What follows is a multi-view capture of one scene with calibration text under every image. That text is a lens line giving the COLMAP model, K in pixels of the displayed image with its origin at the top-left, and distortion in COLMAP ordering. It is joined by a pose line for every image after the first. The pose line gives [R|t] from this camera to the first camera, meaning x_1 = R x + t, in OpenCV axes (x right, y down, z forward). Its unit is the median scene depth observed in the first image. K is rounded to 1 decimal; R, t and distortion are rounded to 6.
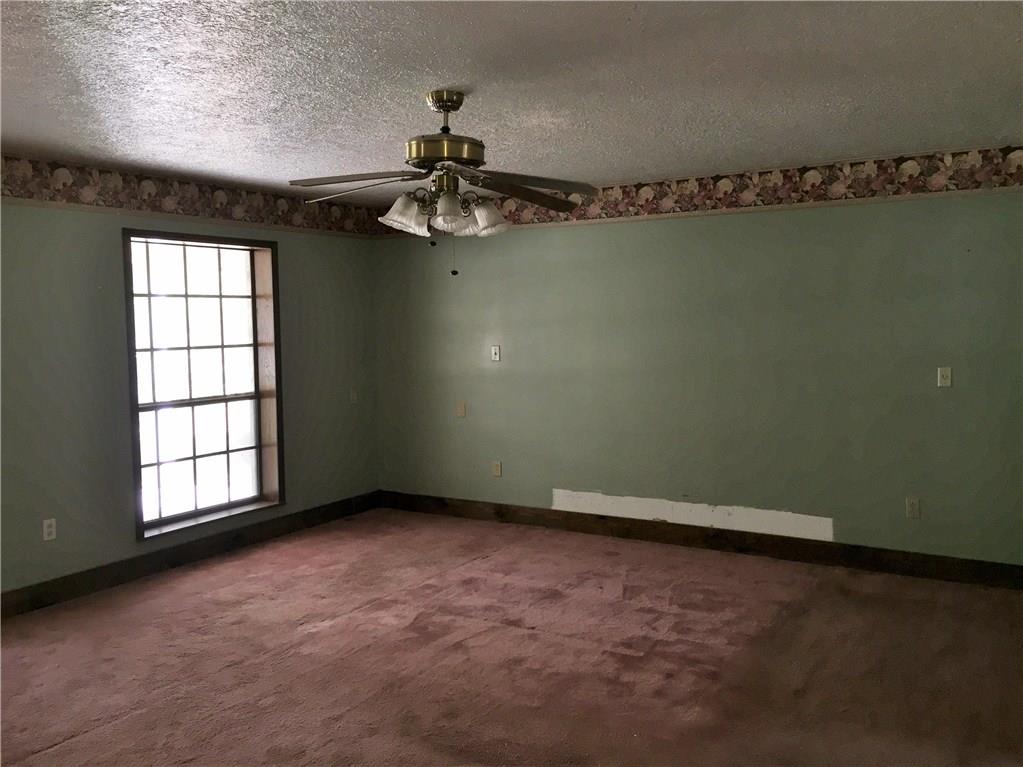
lens RADIAL K [[887.2, 0, 511.5], [0, 887.2, 383.5], [0, 0, 1]] dist [0.000086, -0.000883]
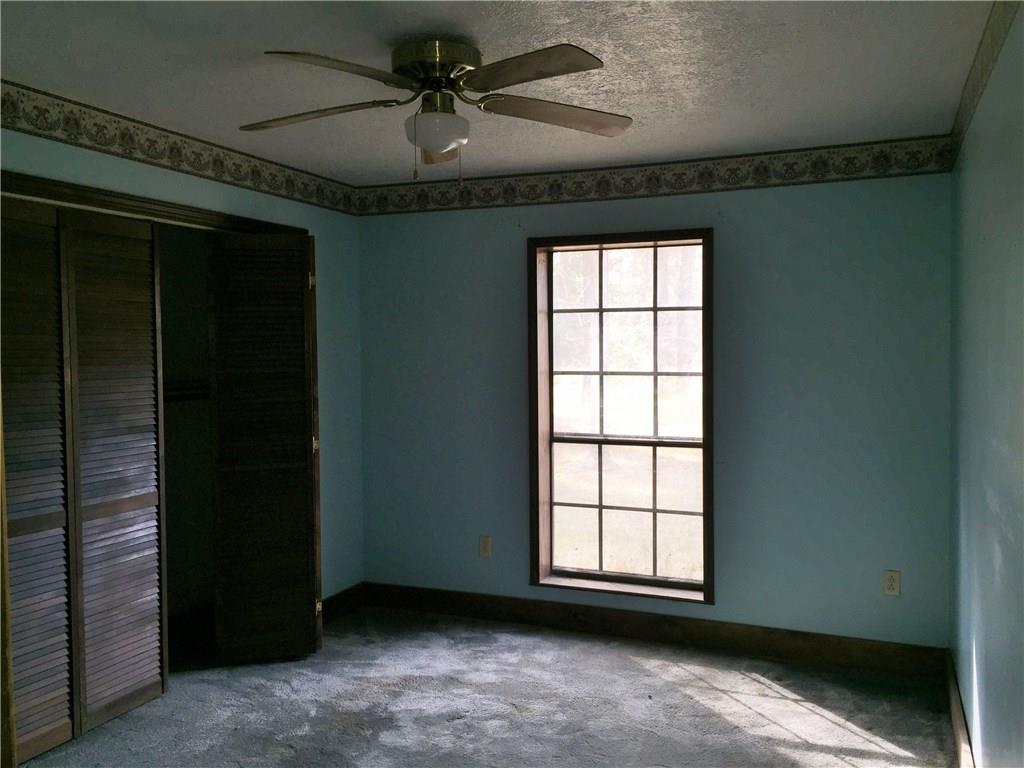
lens RADIAL K [[888.1, 0, 512.0], [0, 888.1, 384.0], [0, 0, 1]] dist [0.000086, -0.000883]
pose [[0.140701, 0.058050, -0.988349, 0.430735], [-0.070505, 0.996333, 0.048482, -0.063238], [0.987538, 0.062862, 0.144278, 0.785624]]
